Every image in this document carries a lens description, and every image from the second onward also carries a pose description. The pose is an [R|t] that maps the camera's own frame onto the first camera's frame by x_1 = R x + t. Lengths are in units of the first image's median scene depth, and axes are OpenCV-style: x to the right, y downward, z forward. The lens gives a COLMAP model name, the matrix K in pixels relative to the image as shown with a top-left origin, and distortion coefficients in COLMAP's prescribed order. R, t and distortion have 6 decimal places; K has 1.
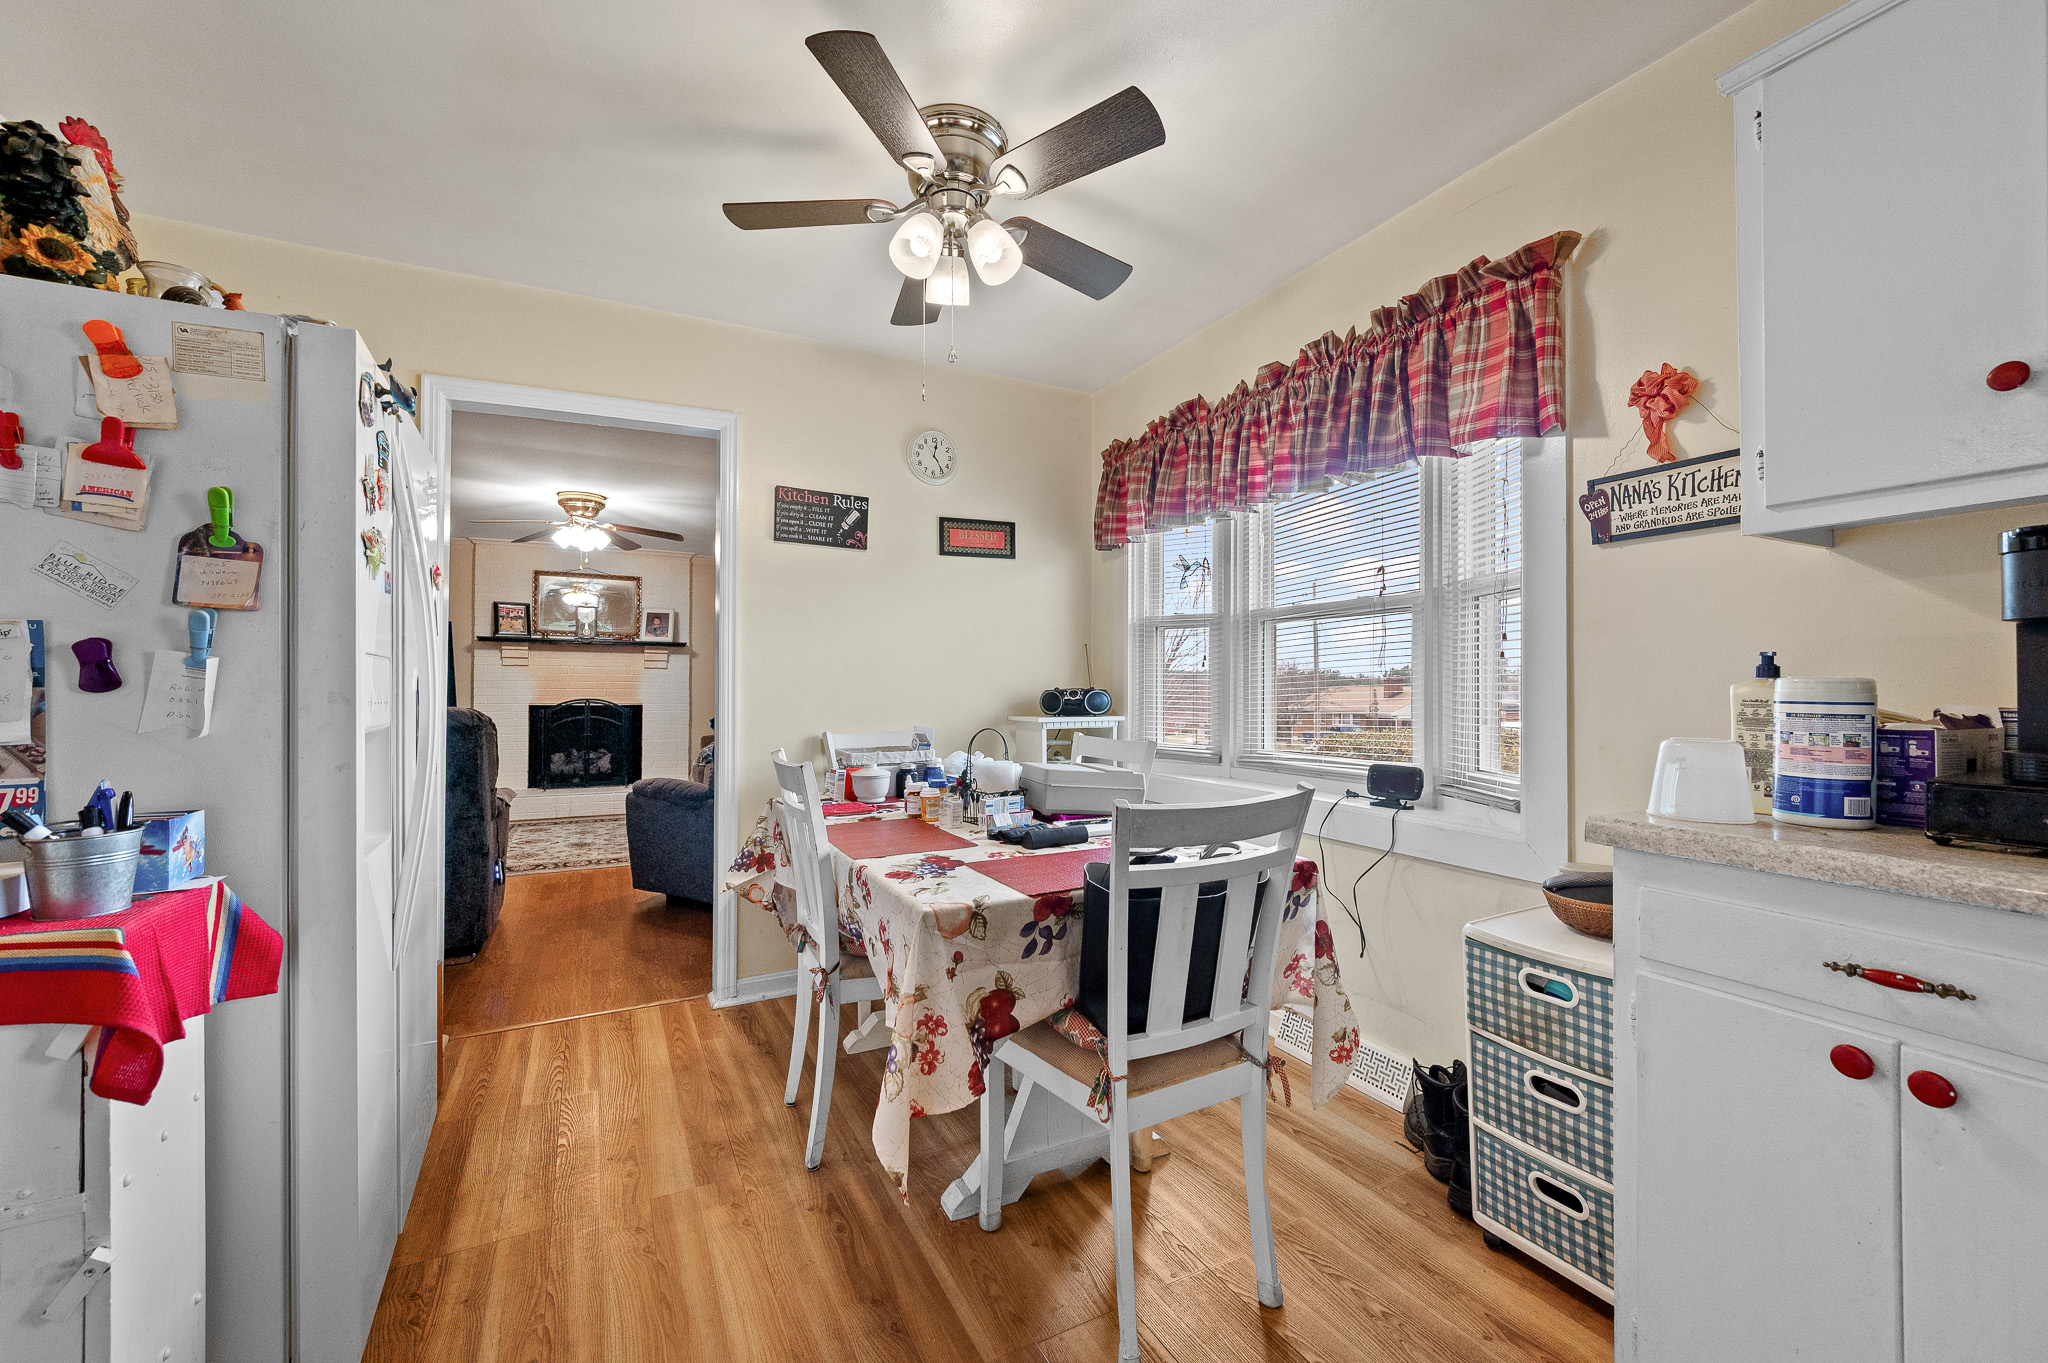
lens RADIAL K [[819.0, 0, 1022.2], [0, 819.0, 683.2], [0, 0, 1]] dist [0.002375, -0.000961]
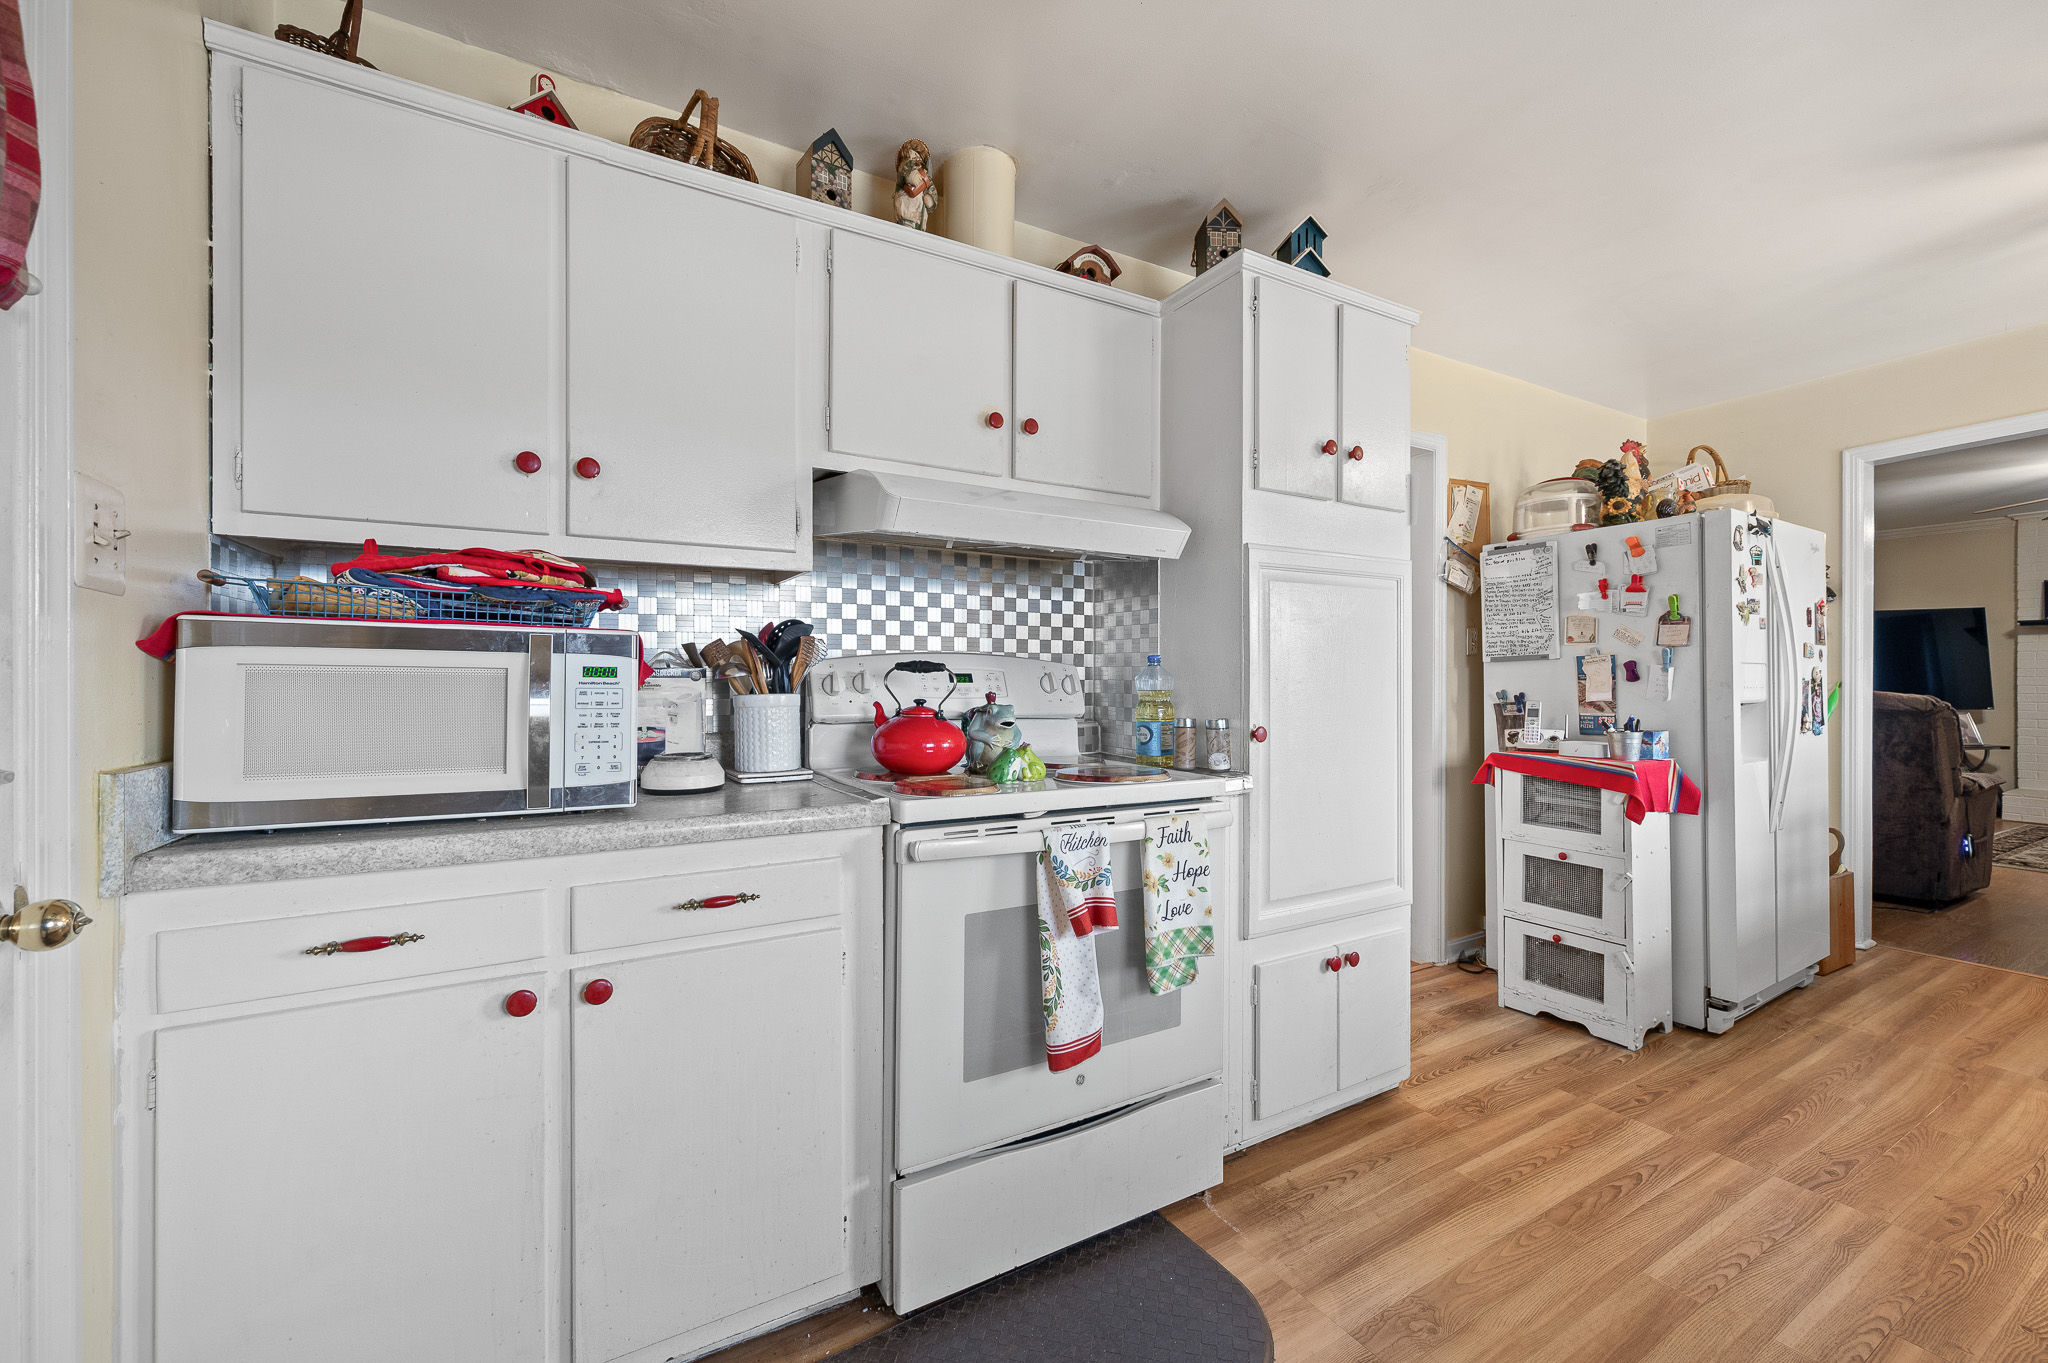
lens RADIAL K [[819.0, 0, 1017.0], [0, 819.0, 675.7], [0, 0, 1]] dist [0.002375, -0.000961]
pose [[0.035267, -0.005747, -0.999361, 1.324662], [0.010776, 0.999928, -0.005370, -0.014470], [0.999320, -0.010579, 0.035327, -0.981730]]
